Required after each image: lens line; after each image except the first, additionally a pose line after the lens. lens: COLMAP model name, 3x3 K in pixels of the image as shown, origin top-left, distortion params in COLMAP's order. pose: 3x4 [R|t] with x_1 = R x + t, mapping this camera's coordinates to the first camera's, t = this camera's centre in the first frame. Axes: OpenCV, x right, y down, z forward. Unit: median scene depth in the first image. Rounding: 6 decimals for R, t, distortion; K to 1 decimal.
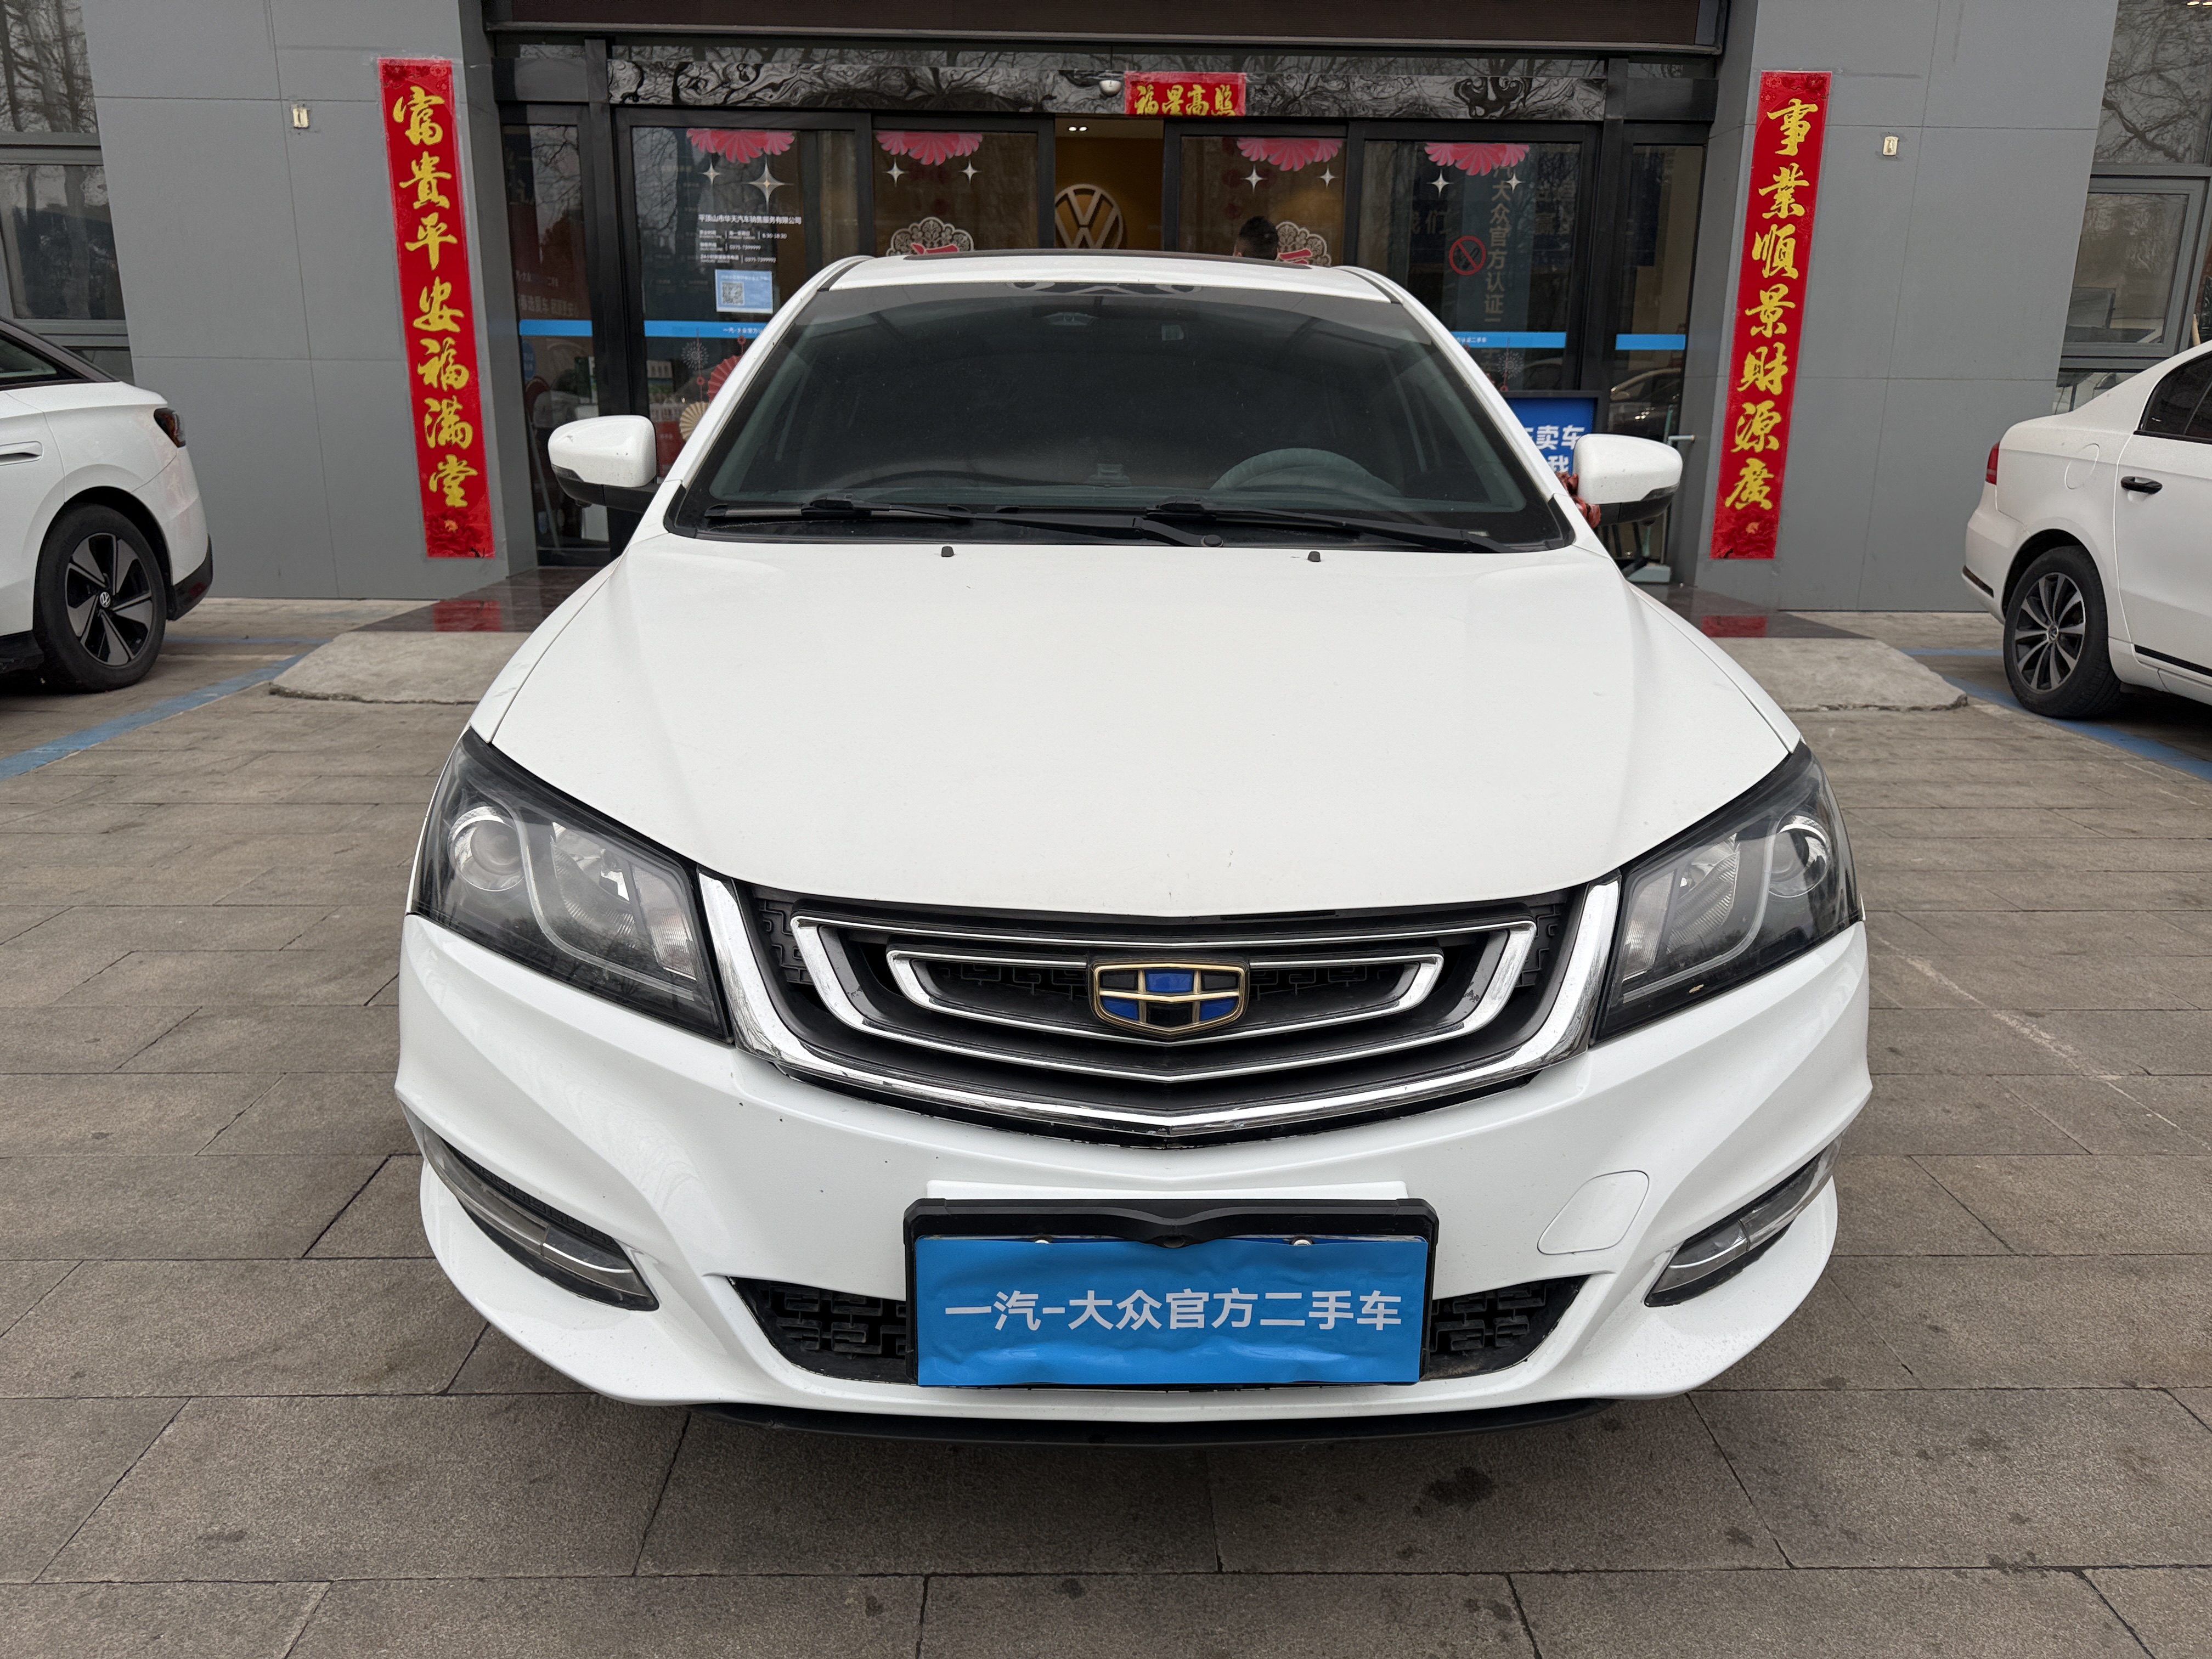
lens RADIAL K [[1565.1, 0, 1119.3], [0, 1565.1, 819.3], [0, 0, 1]] dist [0.019035, -0.020422]
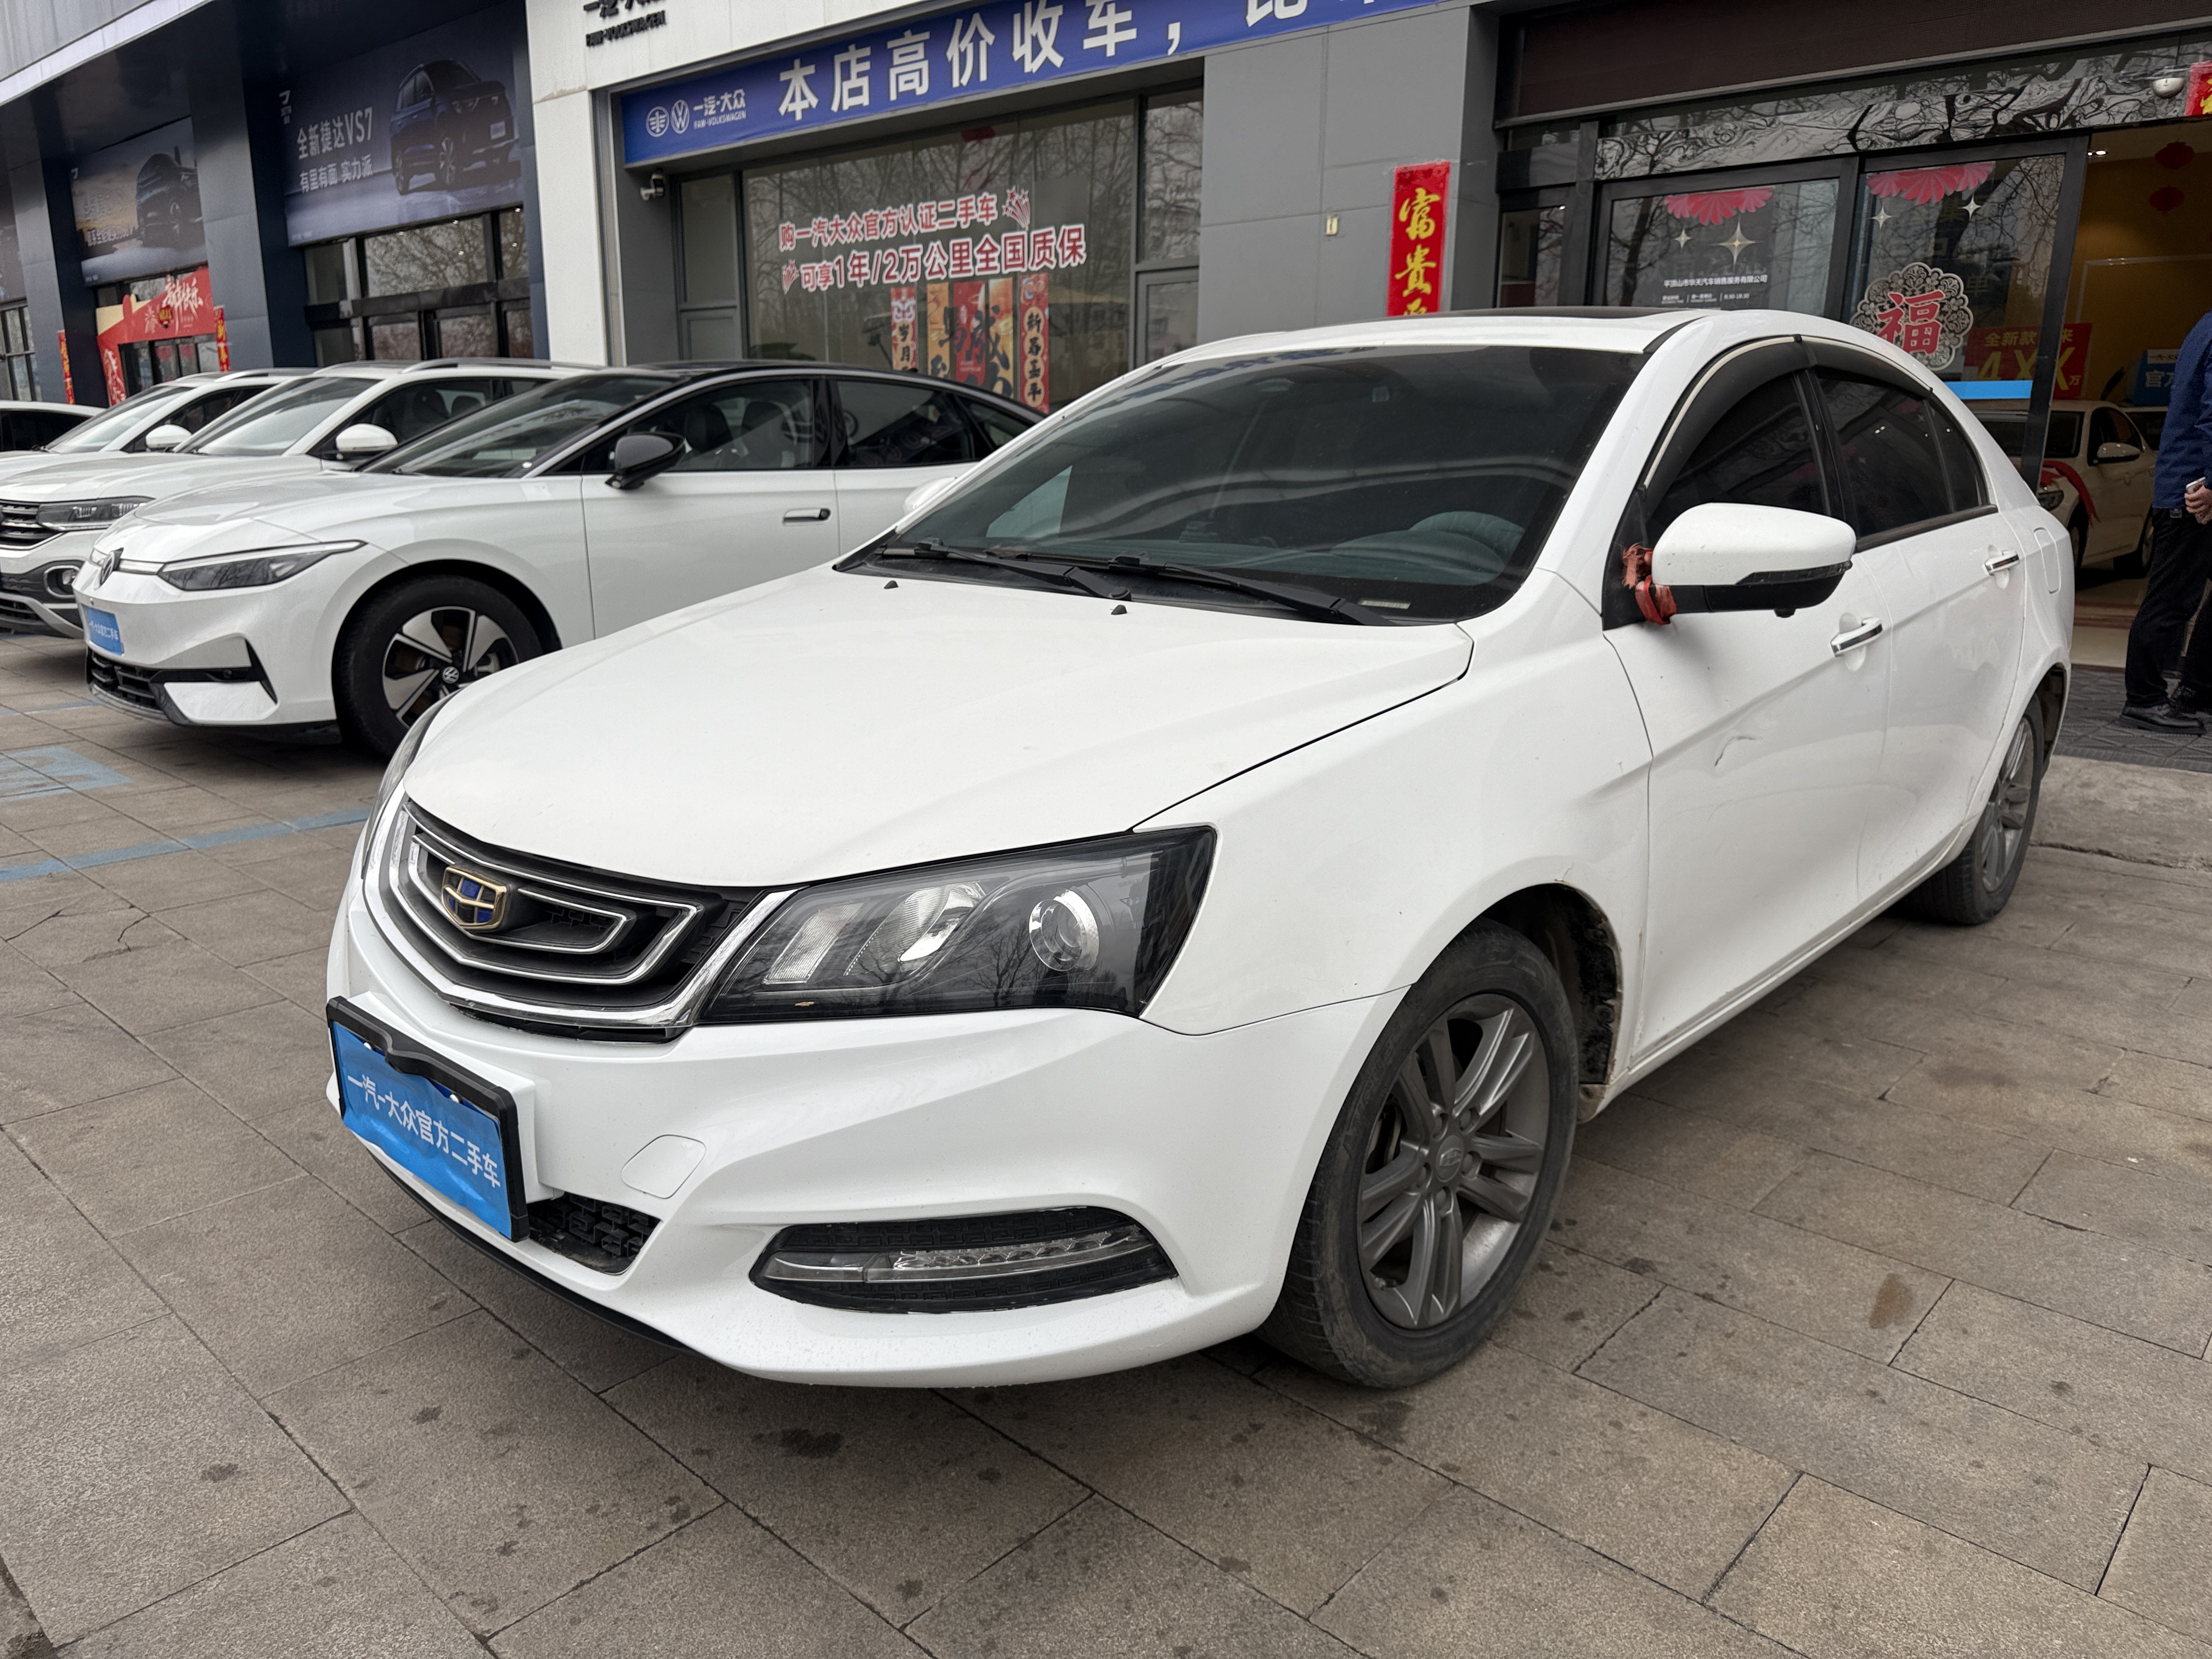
lens RADIAL K [[1599.1, 0, 1106.0], [0, 1599.1, 829.5], [0, 0, 1]] dist [-0.004842, 0.004471]
pose [[0.715213, 0.156360, -0.681191, 0.229909], [-0.182003, 0.982694, 0.034473, -0.015810], [0.674792, 0.099323, 0.731293, 0.061343]]
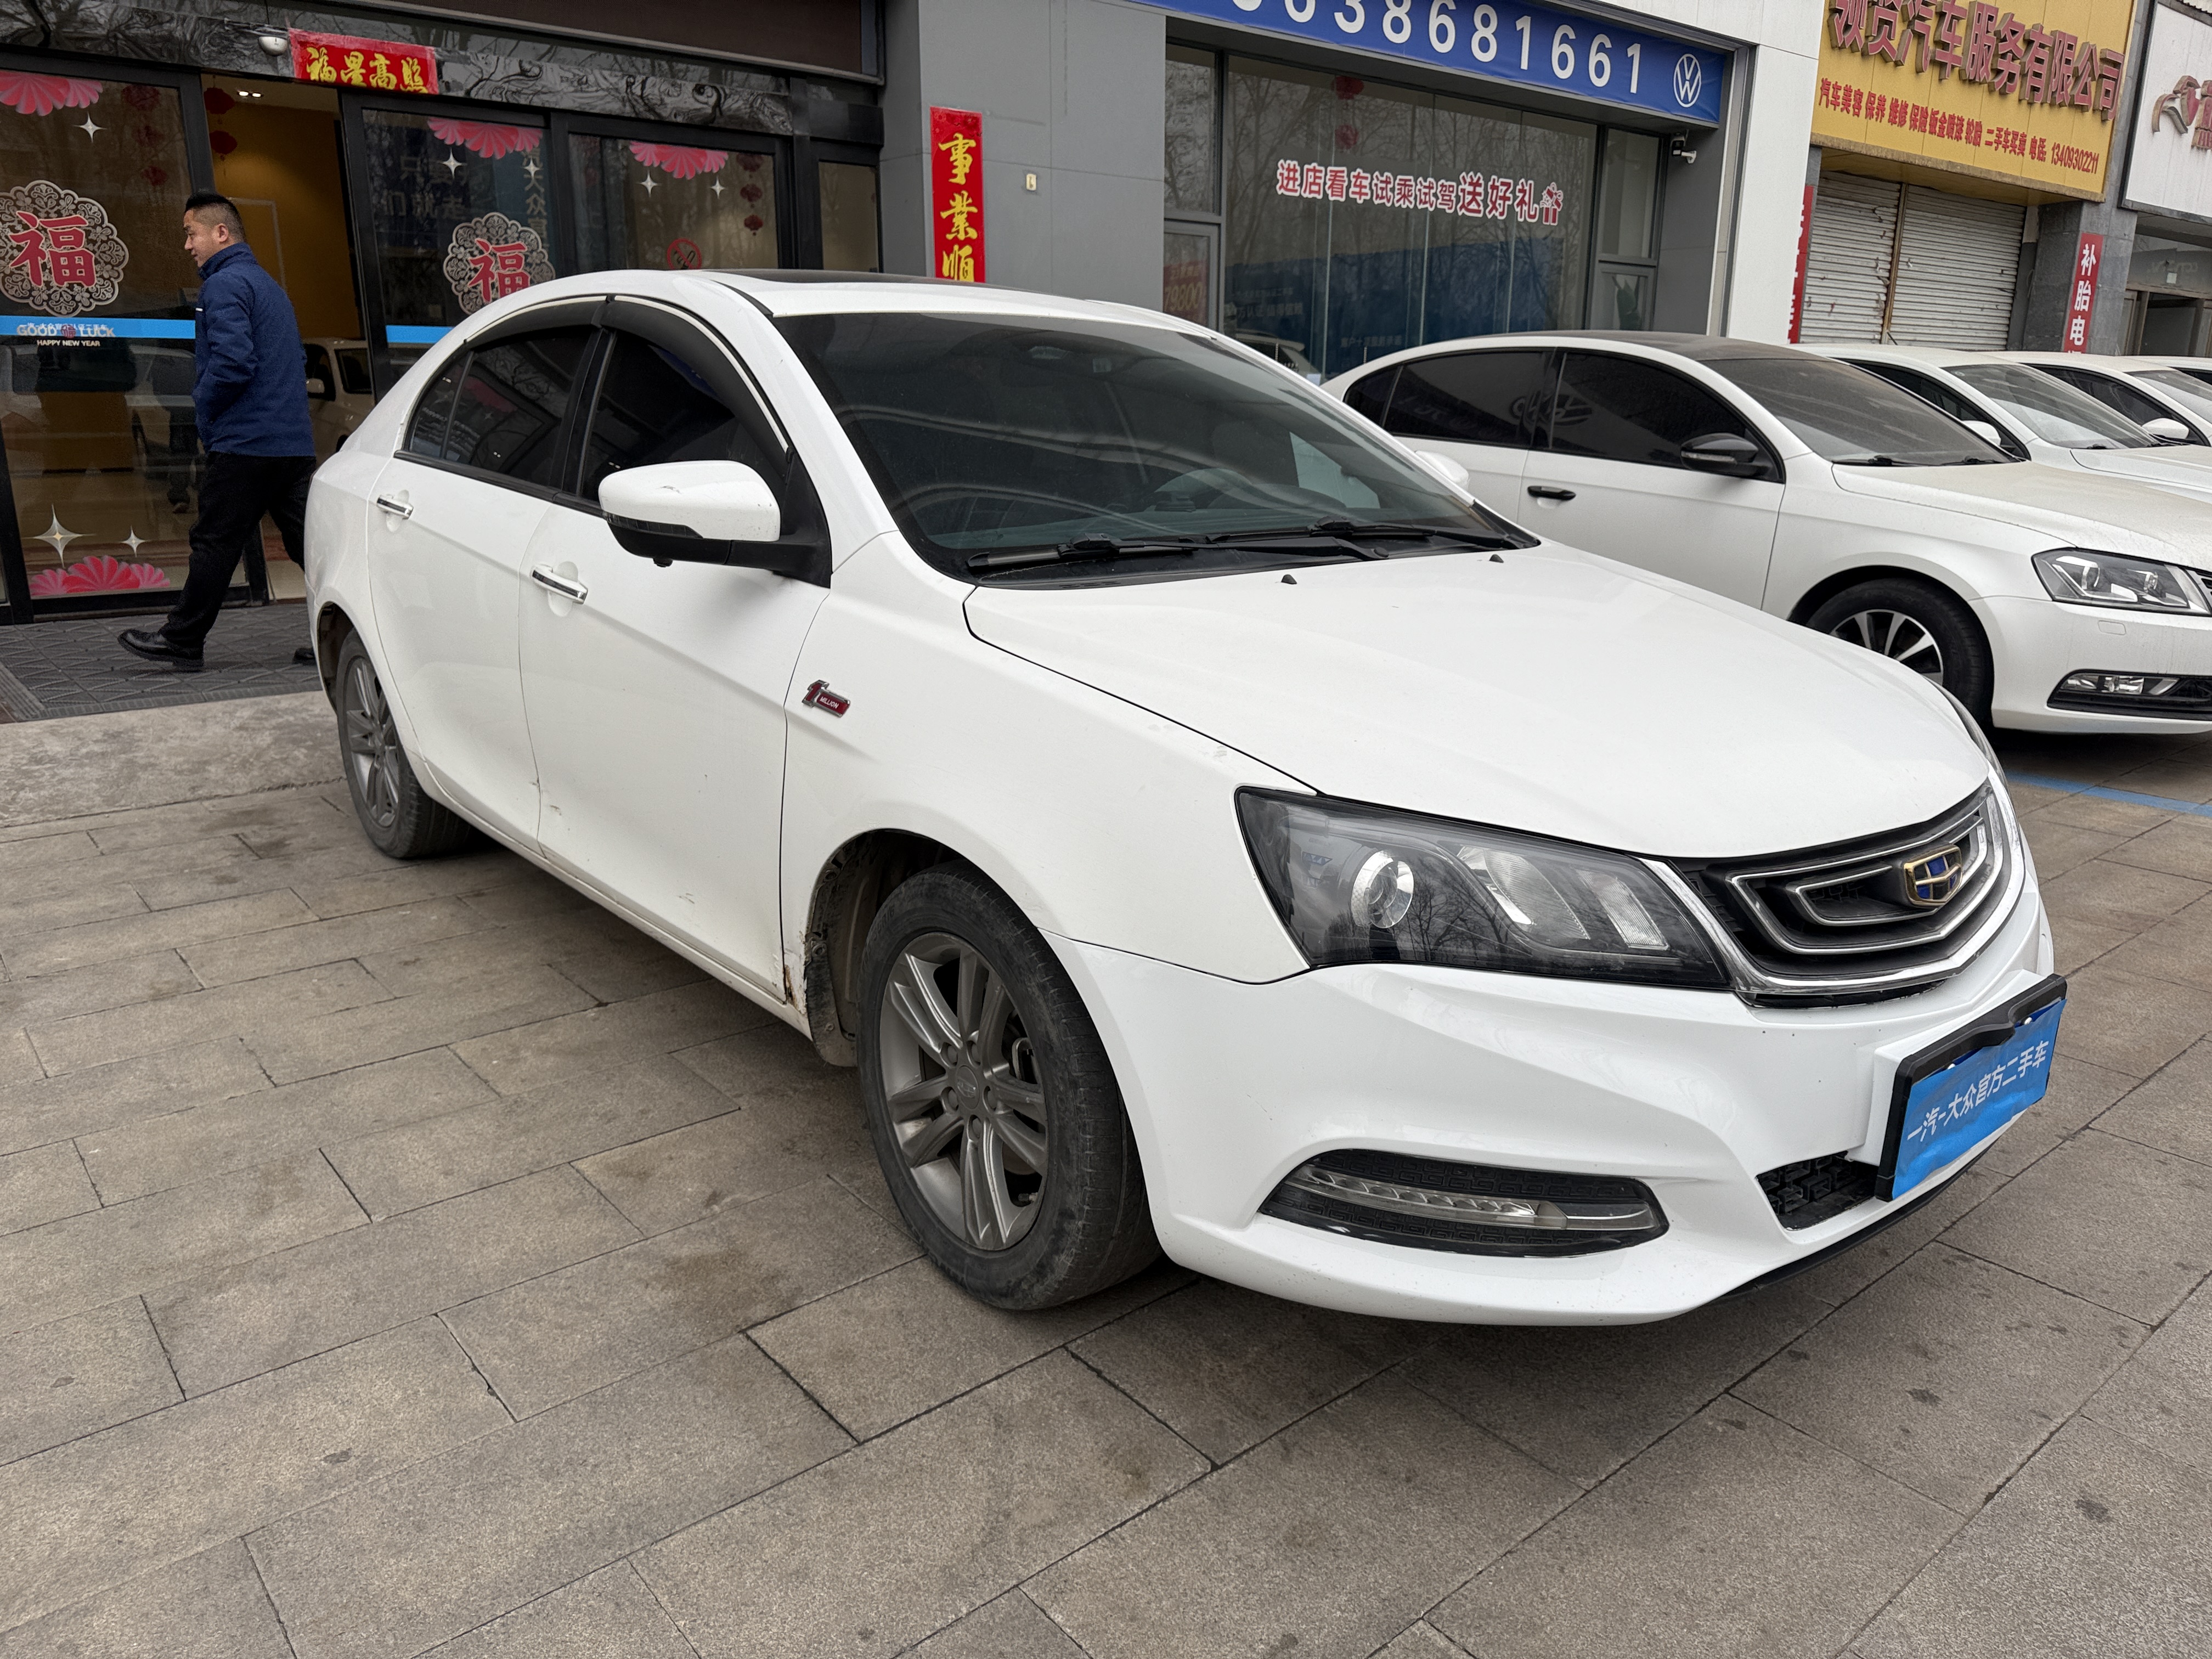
lens RADIAL K [[1565.1, 0, 1119.3], [0, 1565.1, 819.3], [0, 0, 1]] dist [0.019035, -0.020422]
pose [[0.784817, -0.169434, 0.596116, -0.232850], [0.165301, 0.984284, 0.062137, -0.024874], [-0.597275, 0.049773, 0.800490, 0.053268]]
